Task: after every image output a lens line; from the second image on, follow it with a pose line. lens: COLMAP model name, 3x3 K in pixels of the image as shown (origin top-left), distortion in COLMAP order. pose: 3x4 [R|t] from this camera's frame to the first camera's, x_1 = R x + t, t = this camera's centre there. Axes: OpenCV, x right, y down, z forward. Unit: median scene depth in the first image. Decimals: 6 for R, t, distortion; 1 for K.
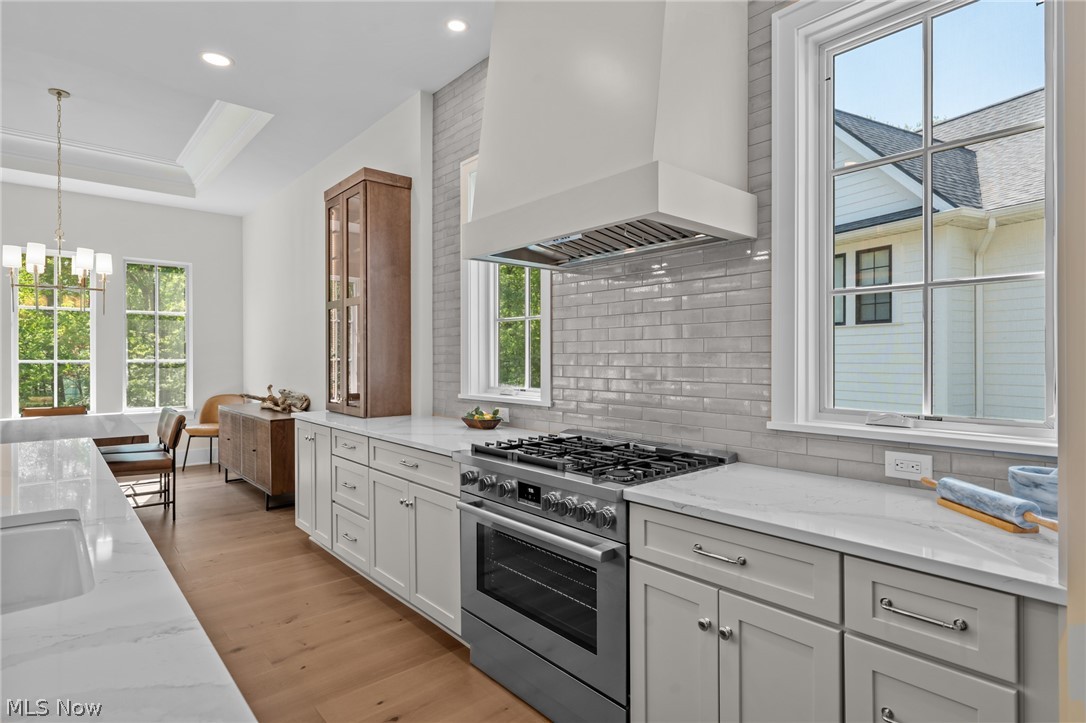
lens RADIAL K [[567.6, 0, 540.2], [0, 567.6, 357.6], [0, 0, 1]] dist [0.005047, -0.000407]
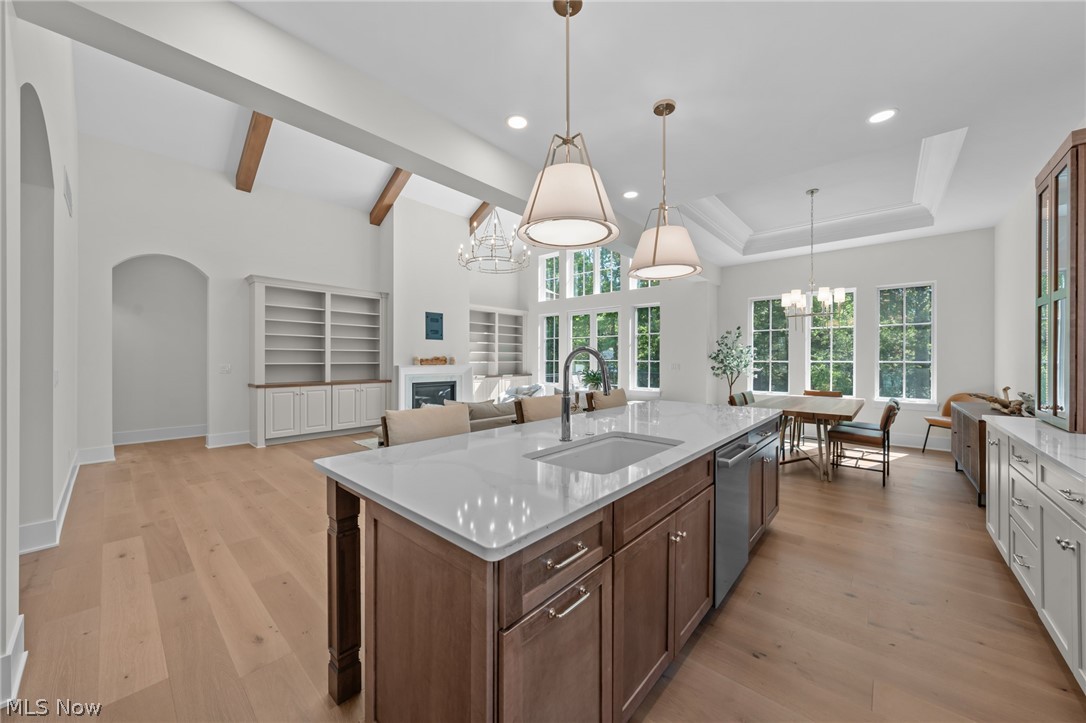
lens RADIAL K [[385.0, 0, 547.8], [0, 385.0, 360.3], [0, 0, 1]] dist [-0.006579, -0.000041]
pose [[0.130988, 0.004477, -0.991374, 0.137010], [-0.002543, 0.999988, 0.004180, 0.000213], [0.991381, 0.001974, 0.130997, 0.158850]]
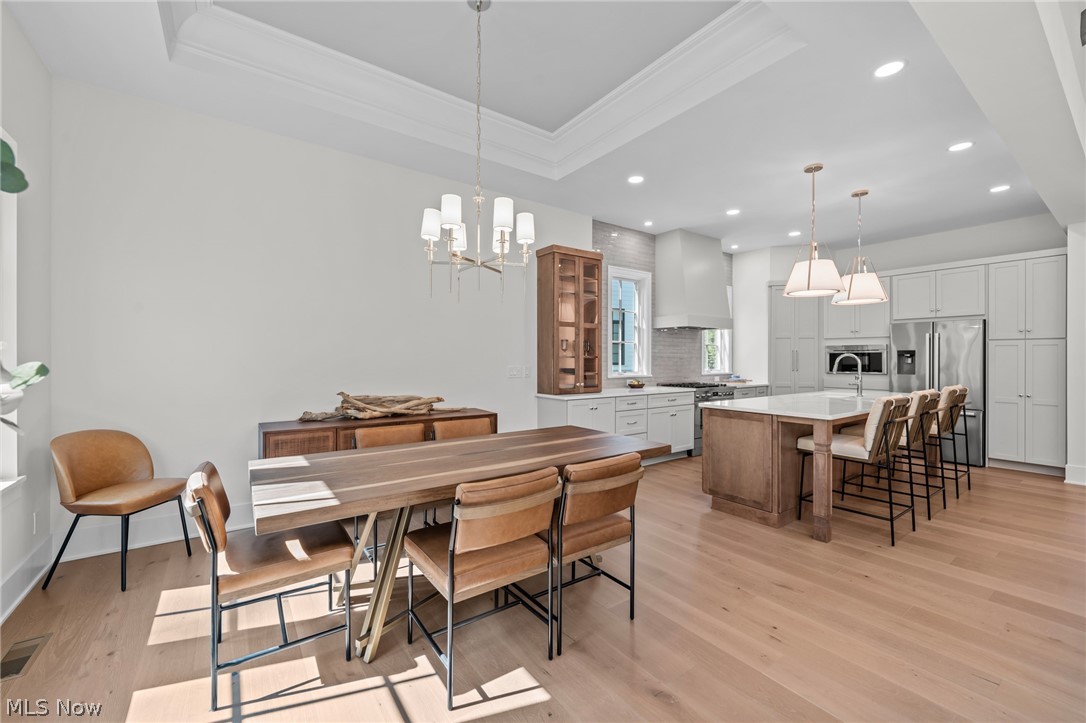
lens RADIAL K [[440.1, 0, 552.4], [0, 440.1, 359.4], [0, 0, 1]] dist [0.003015, -0.000947]
pose [[0.080706, -0.000107, 0.996738, -1.632814], [-0.000411, 1.000000, 0.000141, 0.002381], [-0.996738, -0.000422, 0.080706, 0.990514]]
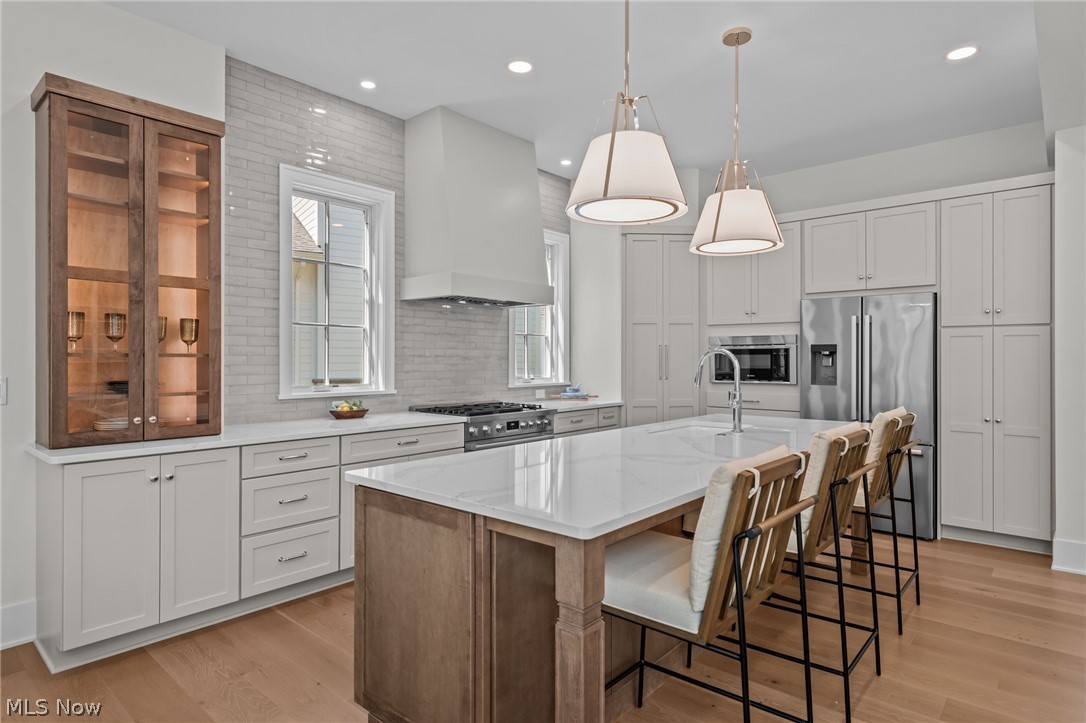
lens RADIAL K [[608.8, 0, 550.5], [0, 608.8, 357.7], [0, 0, 1]] dist [0.002663, 0.006358]
pose [[-0.149318, 0.003511, 0.988783, -1.172032], [0.000561, 0.999994, -0.003466, 0.002033], [-0.988789, 0.000037, -0.149319, 0.638266]]
